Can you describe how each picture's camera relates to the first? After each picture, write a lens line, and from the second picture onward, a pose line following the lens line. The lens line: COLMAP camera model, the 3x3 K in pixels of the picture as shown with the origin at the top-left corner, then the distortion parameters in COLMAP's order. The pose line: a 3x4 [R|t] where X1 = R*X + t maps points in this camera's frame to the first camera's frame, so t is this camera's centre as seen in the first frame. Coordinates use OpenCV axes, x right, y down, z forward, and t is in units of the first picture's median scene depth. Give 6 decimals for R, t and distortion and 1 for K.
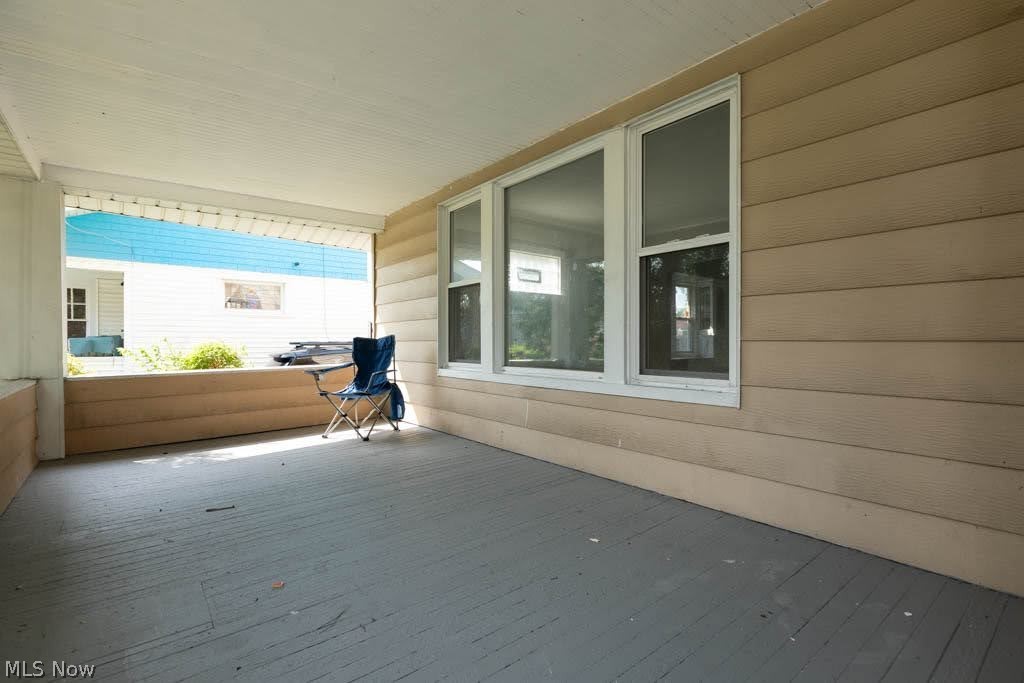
lens RADIAL K [[470.2, 0, 515.6], [0, 470.2, 342.4], [0, 0, 1]] dist [0.000765, 0.000116]
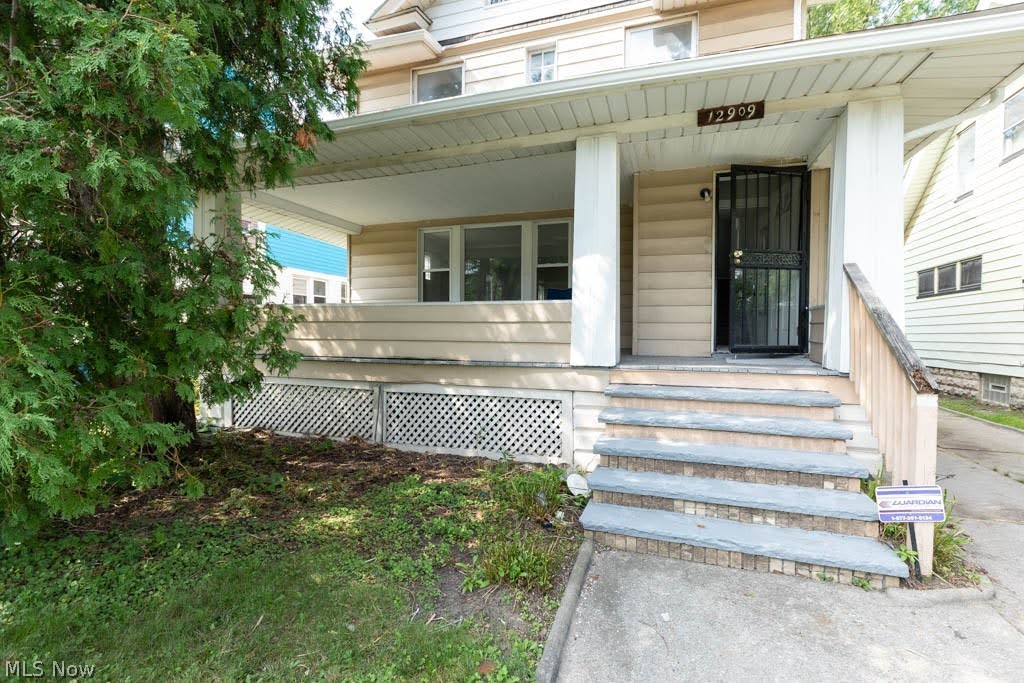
lens RADIAL K [[463.3, 0, 510.4], [0, 463.3, 345.2], [0, 0, 1]] dist [0.000757, -0.000247]
pose [[0.846964, 0.006509, 0.531611, -0.711438], [-0.009409, 0.999952, 0.002747, 0.148599], [-0.531567, -0.007328, 0.846984, -0.686154]]
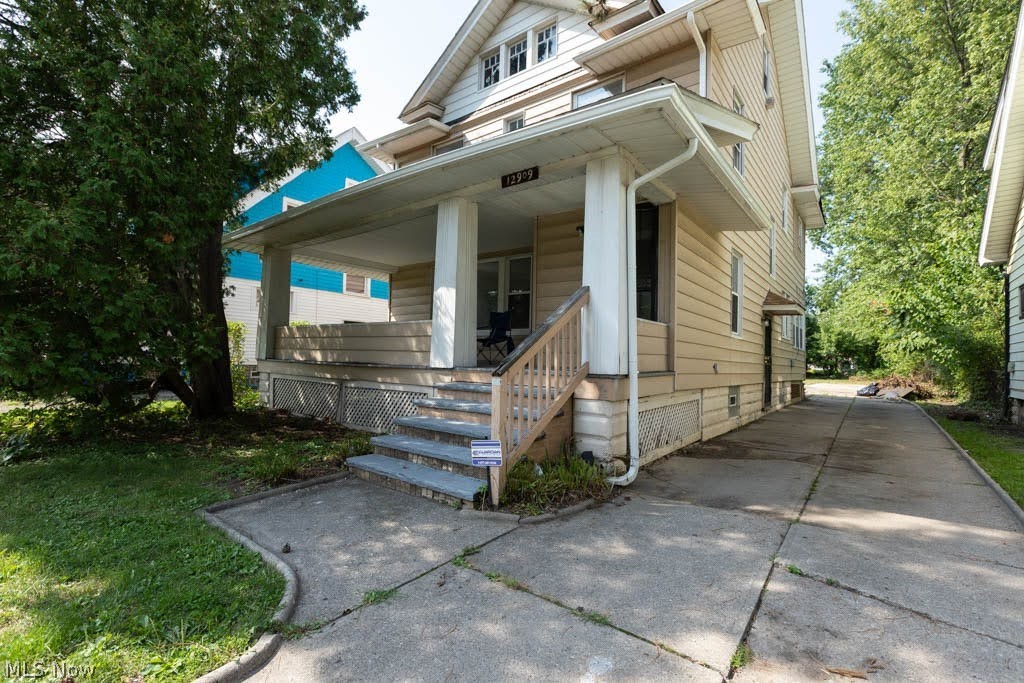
lens RADIAL K [[460.0, 0, 513.2], [0, 460.0, 345.4], [0, 0, 1]] dist [0.000387, -0.000565]
pose [[0.972024, 0.045578, 0.230419, -0.240107], [-0.034789, 0.998109, -0.050674, 0.182761], [-0.232293, 0.041241, 0.971771, -1.175480]]
